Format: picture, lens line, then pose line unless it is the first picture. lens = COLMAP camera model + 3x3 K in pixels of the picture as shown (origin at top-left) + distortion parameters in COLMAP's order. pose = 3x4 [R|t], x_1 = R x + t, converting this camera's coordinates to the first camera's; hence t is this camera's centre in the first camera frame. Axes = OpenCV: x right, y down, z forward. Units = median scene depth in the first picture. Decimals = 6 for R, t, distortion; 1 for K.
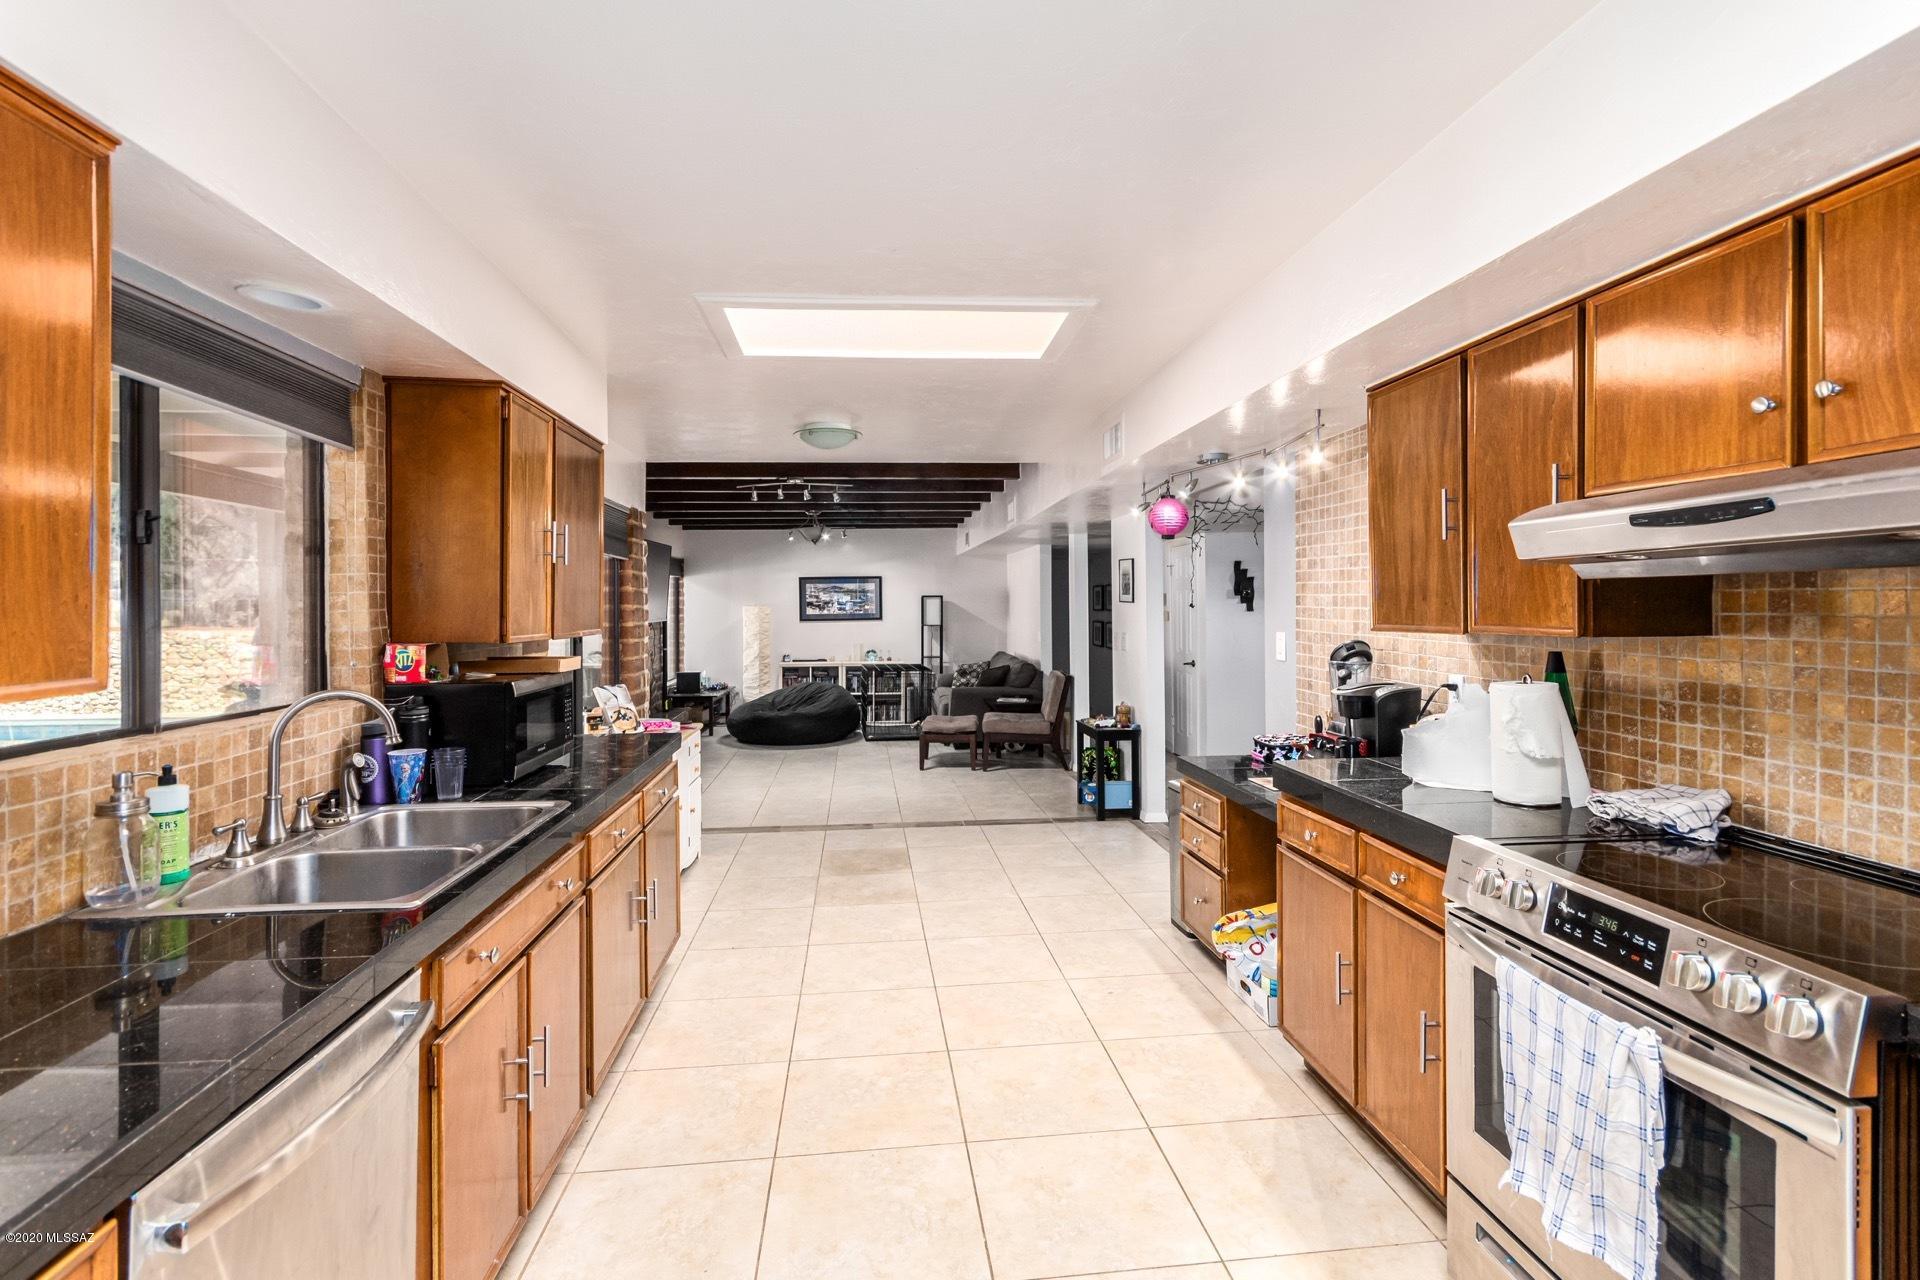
lens RADIAL K [[908.6, 0, 958.5], [0, 908.6, 621.7], [0, 0, 1]] dist [0.009449, -0.001847]
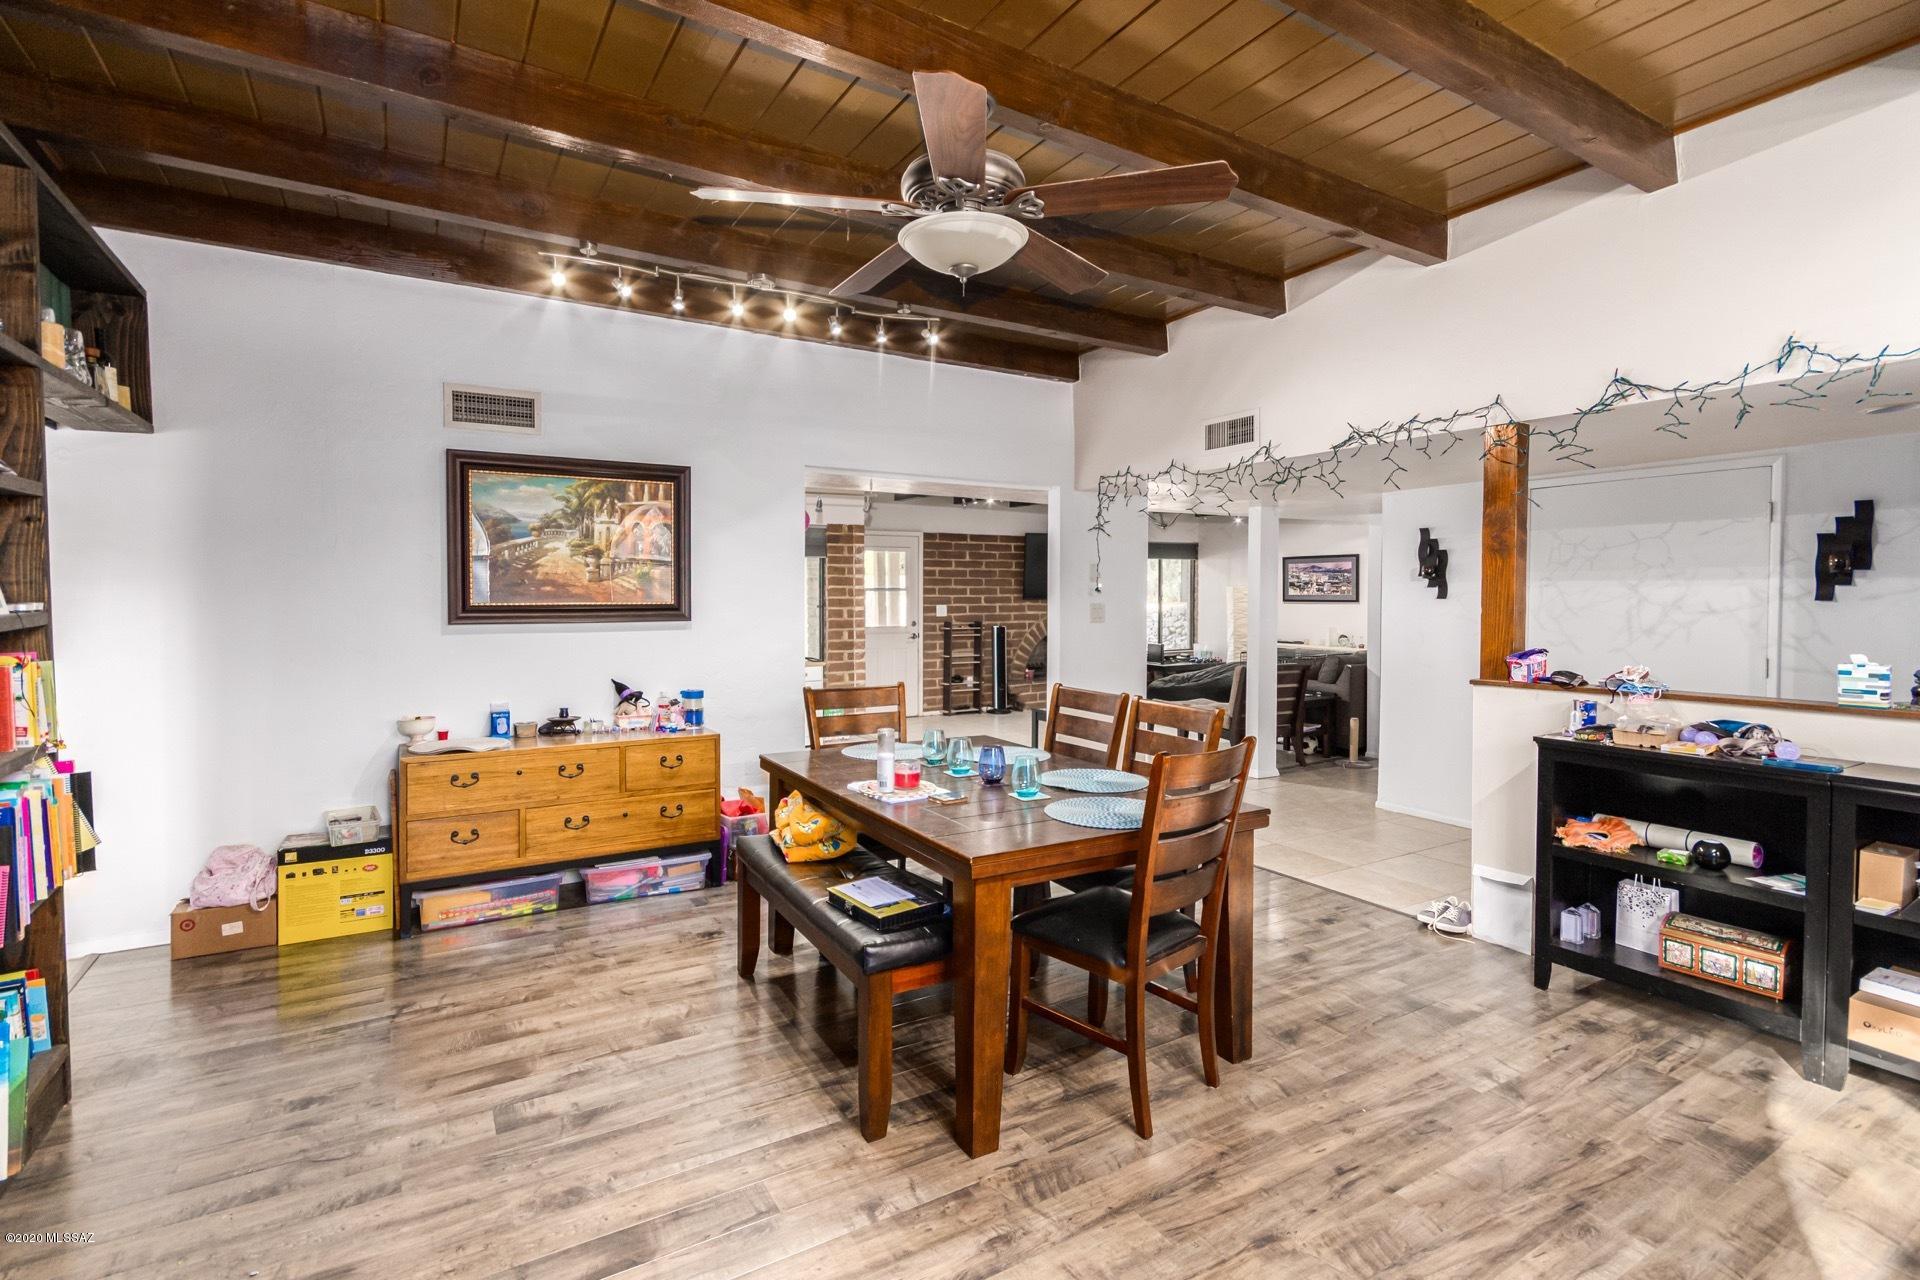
lens RADIAL K [[908.6, 0, 961.4], [0, 908.6, 628.4], [0, 0, 1]] dist [0.009449, -0.001847]
pose [[0.414341, 0.047385, -0.908888, 0.578756], [-0.016290, 0.998870, 0.044650, -0.010217], [0.909976, -0.003695, 0.414644, 0.274201]]
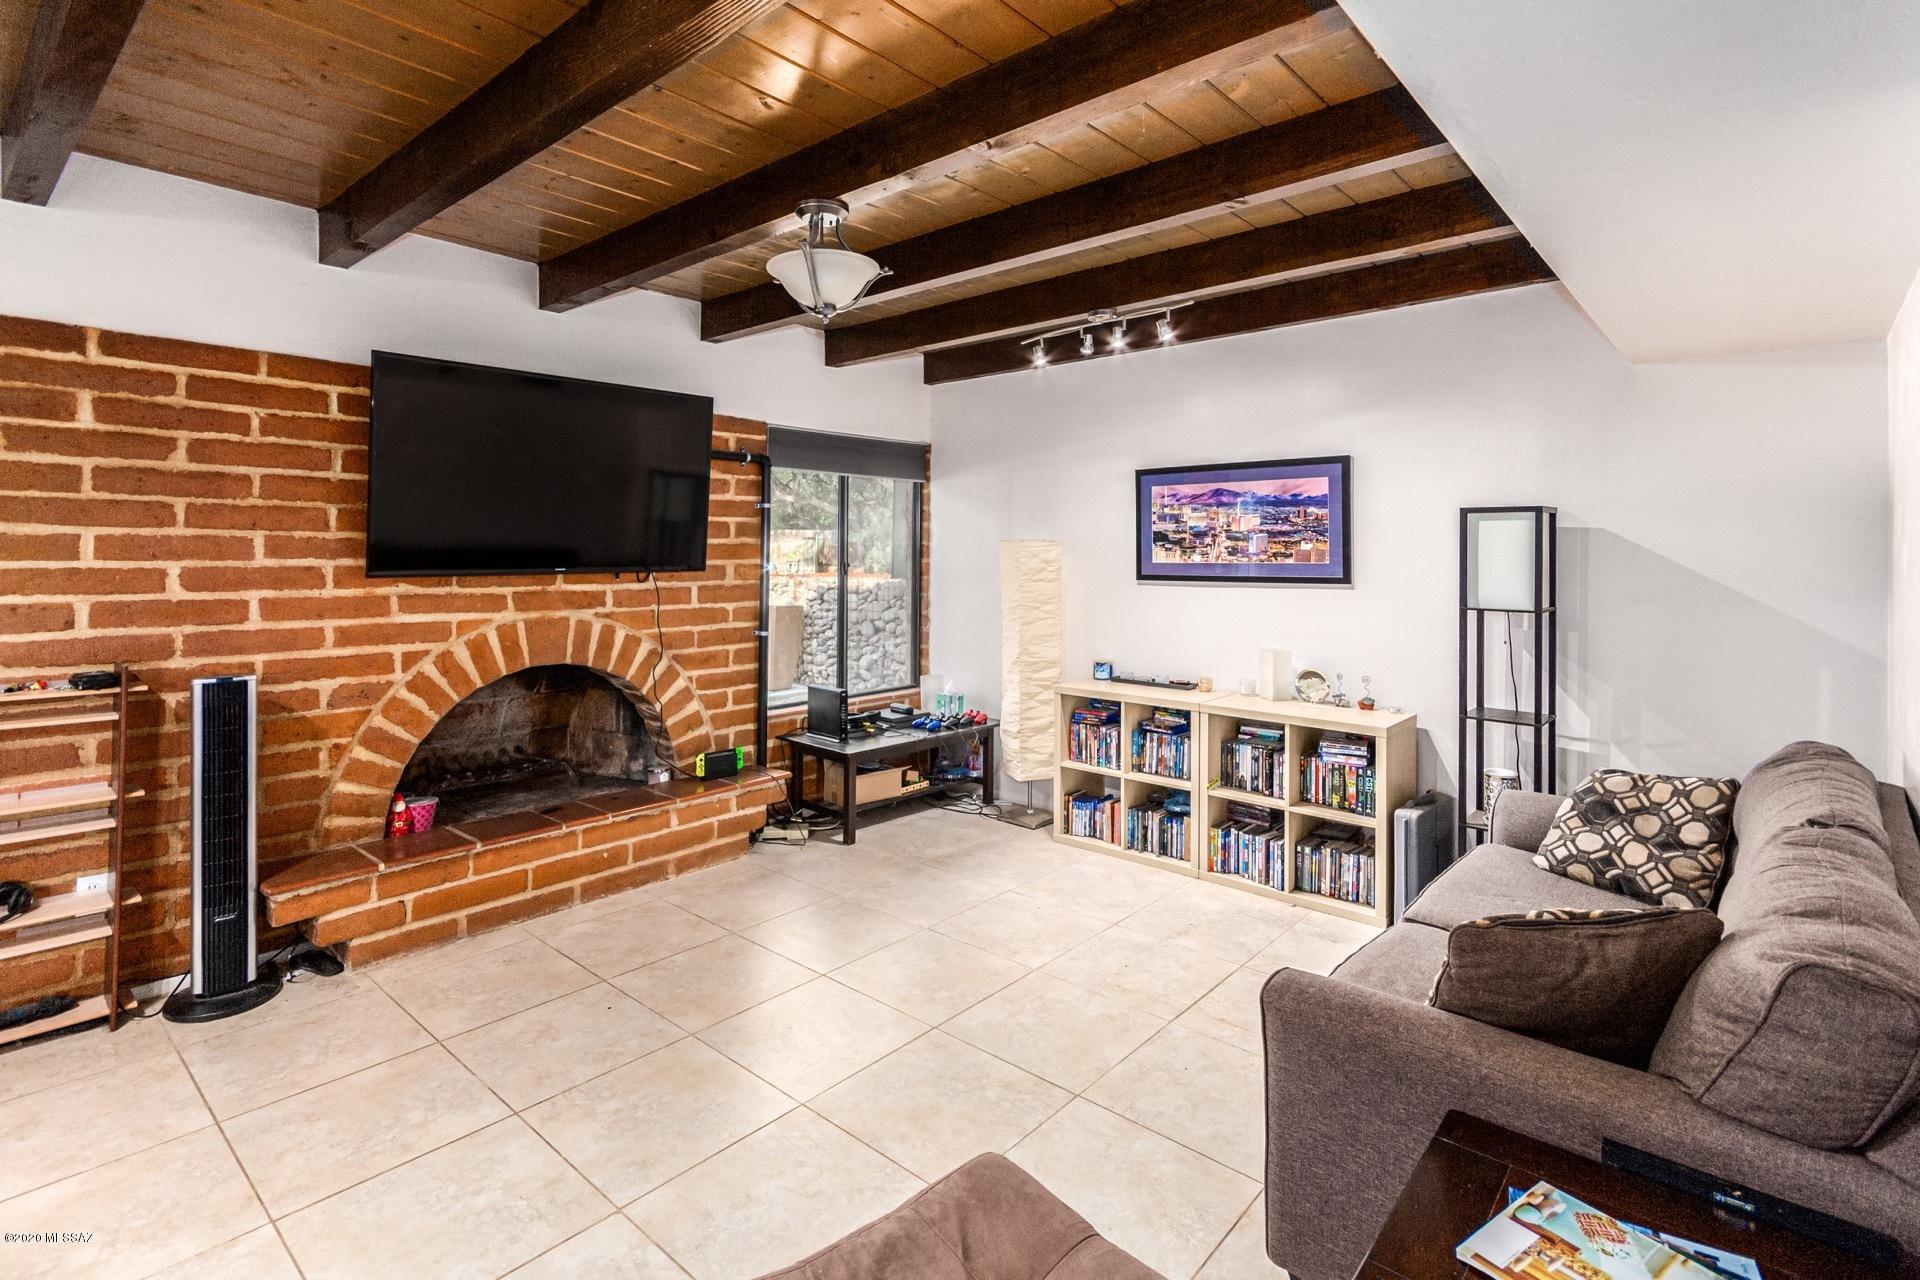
lens RADIAL K [[908.6, 0, 981.5], [0, 908.6, 558.3], [0, 0, 1]] dist [0.009449, -0.001847]
pose [[0.685393, 0.015711, -0.728003, 0.068068], [-0.022422, 0.999748, 0.000466, -0.008948], [0.727828, 0.016004, 0.685573, 0.678278]]
